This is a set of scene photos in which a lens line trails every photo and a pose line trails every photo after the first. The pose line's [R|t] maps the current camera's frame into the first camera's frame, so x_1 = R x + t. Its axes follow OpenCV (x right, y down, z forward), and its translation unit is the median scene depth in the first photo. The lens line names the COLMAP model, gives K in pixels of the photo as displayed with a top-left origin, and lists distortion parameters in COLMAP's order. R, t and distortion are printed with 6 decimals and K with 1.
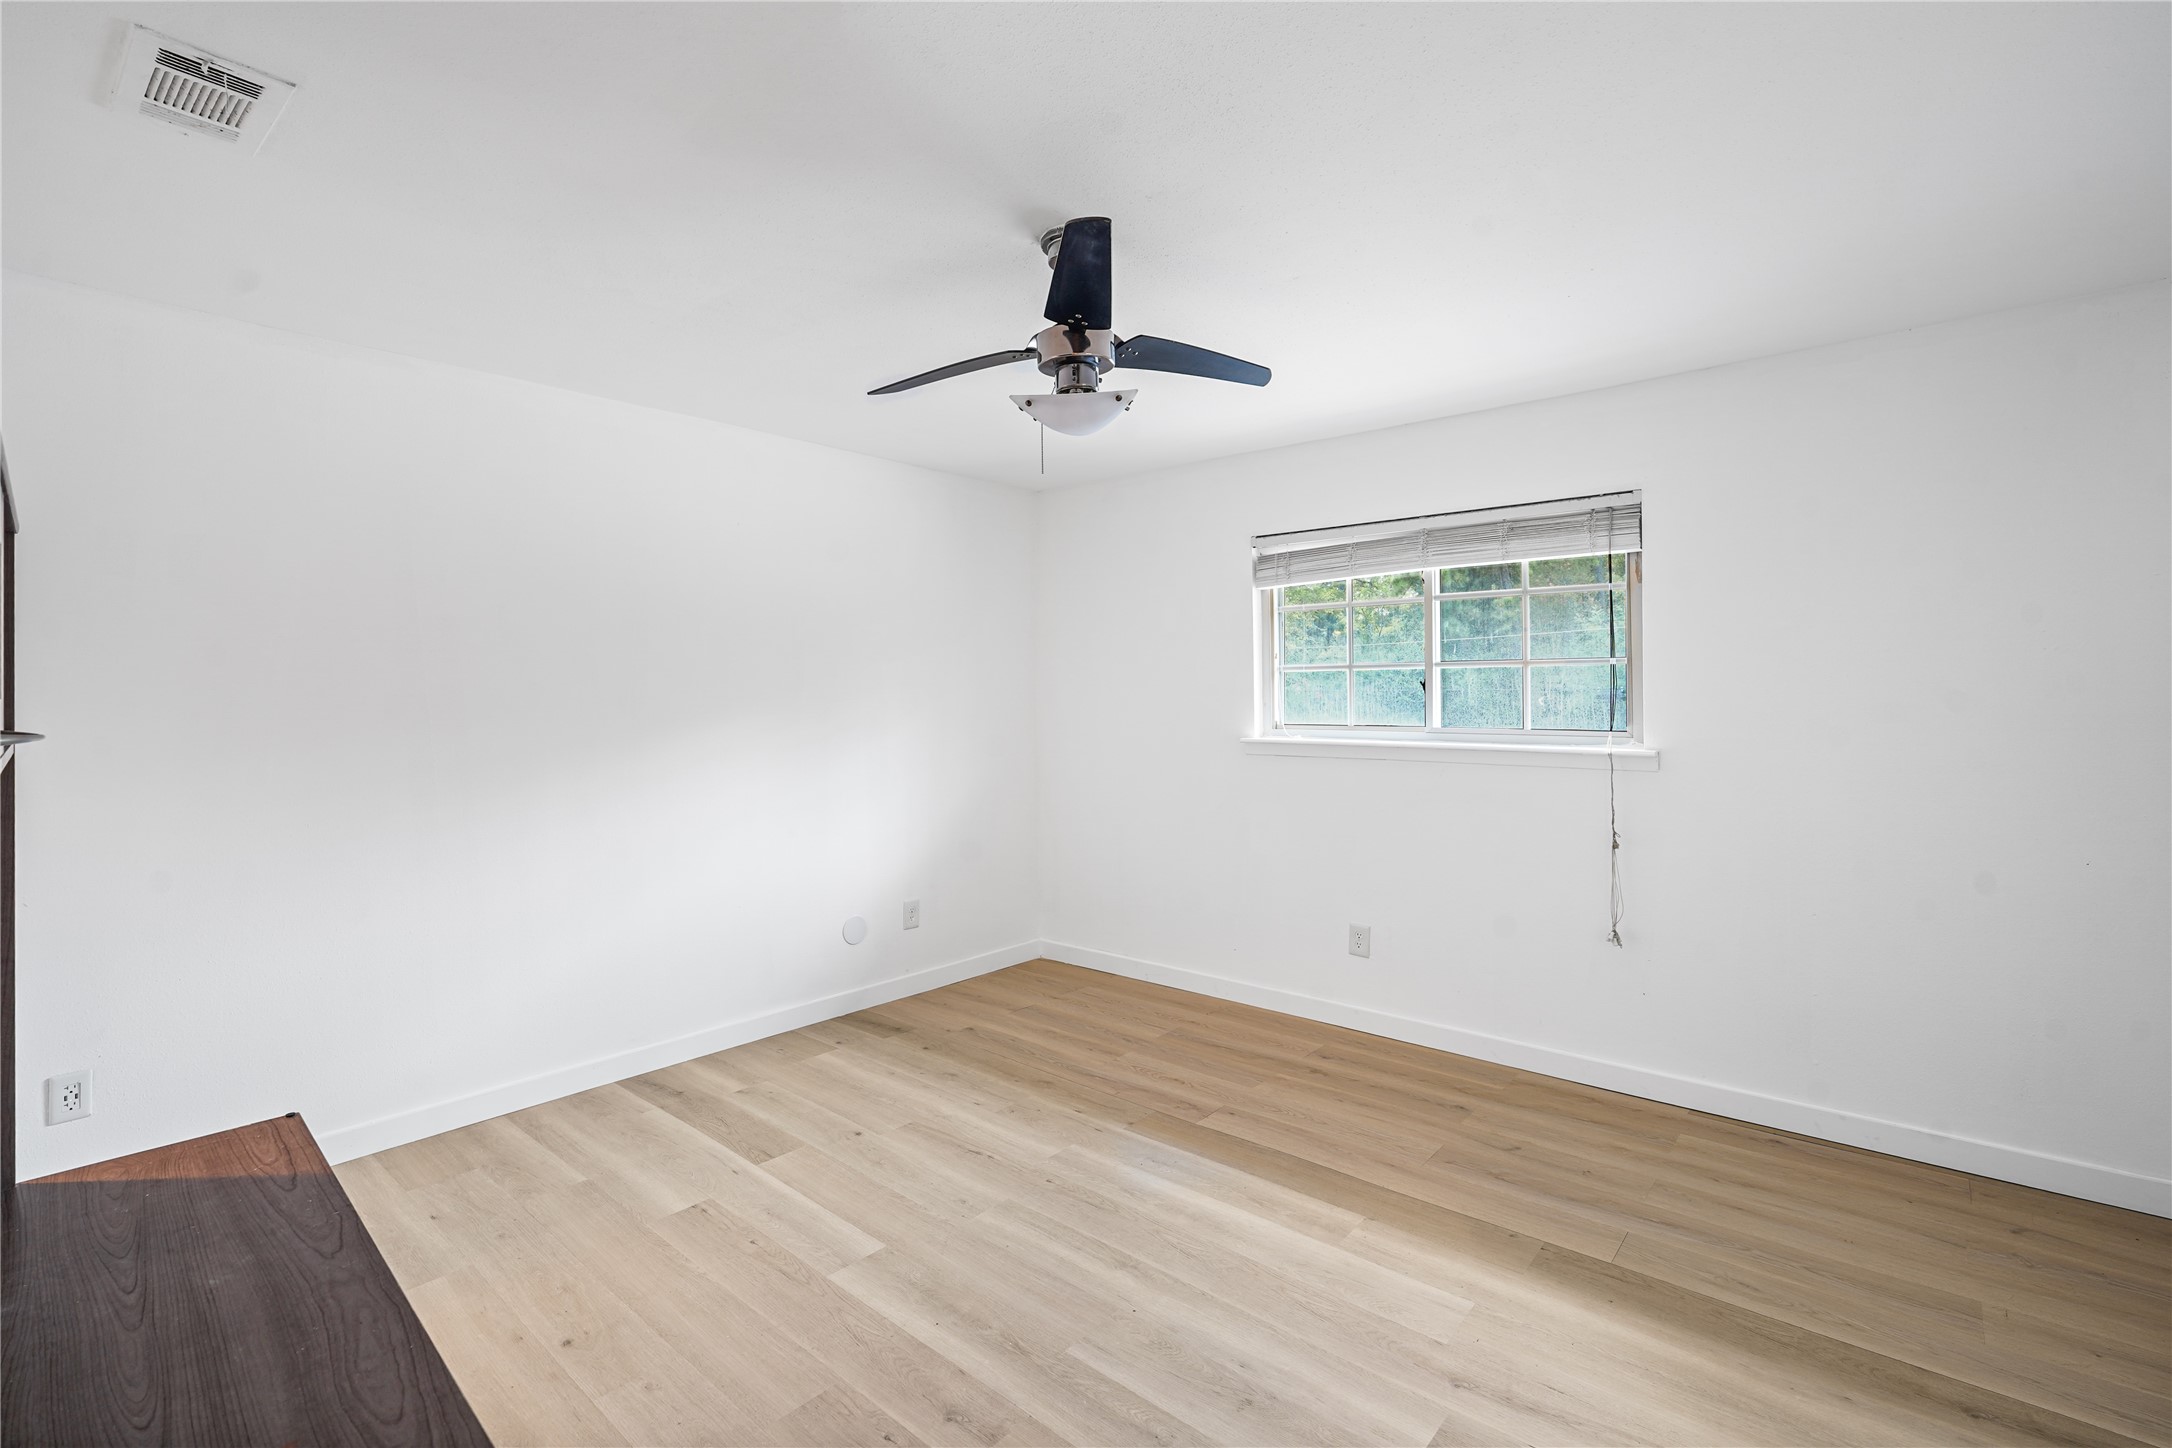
lens RADIAL K [[986.8, 0, 1089.6], [0, 986.8, 714.9], [0, 0, 1]] dist [-0.012939, 0.006796]
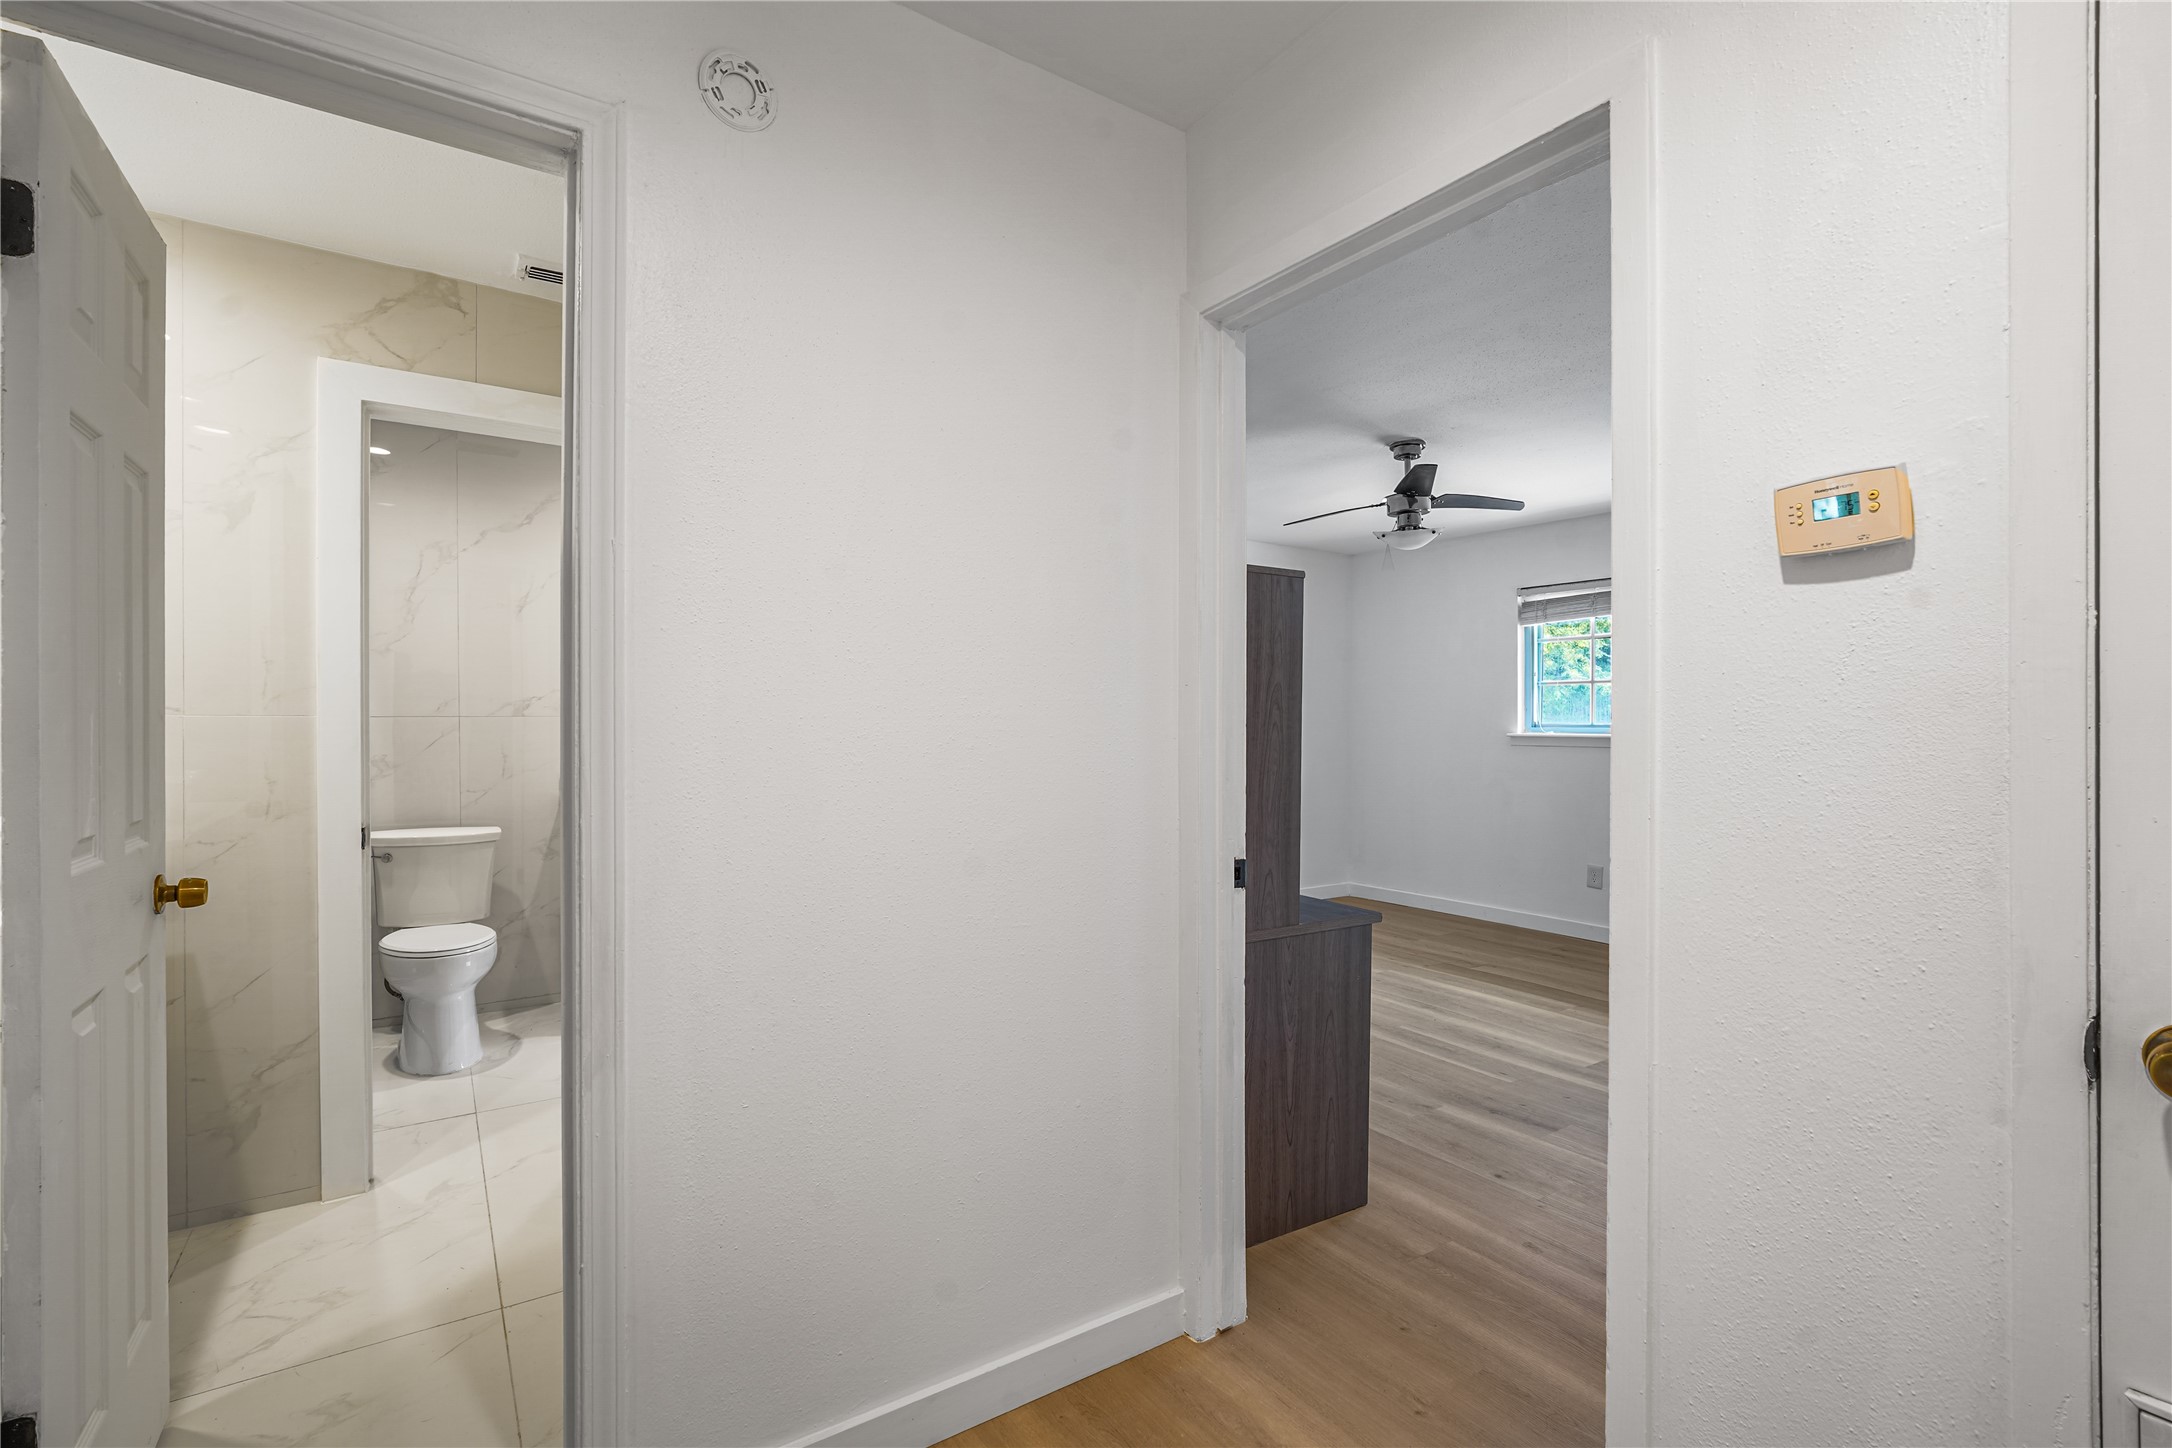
lens RADIAL K [[986.8, 0, 1077.9], [0, 986.8, 729.0], [0, 0, 1]] dist [-0.012939, 0.006796]
pose [[0.963805, 0.017199, -0.266051, -0.064424], [-0.021124, 0.999706, -0.011897, 0.048915], [0.265769, 0.017086, 0.963885, -0.528912]]
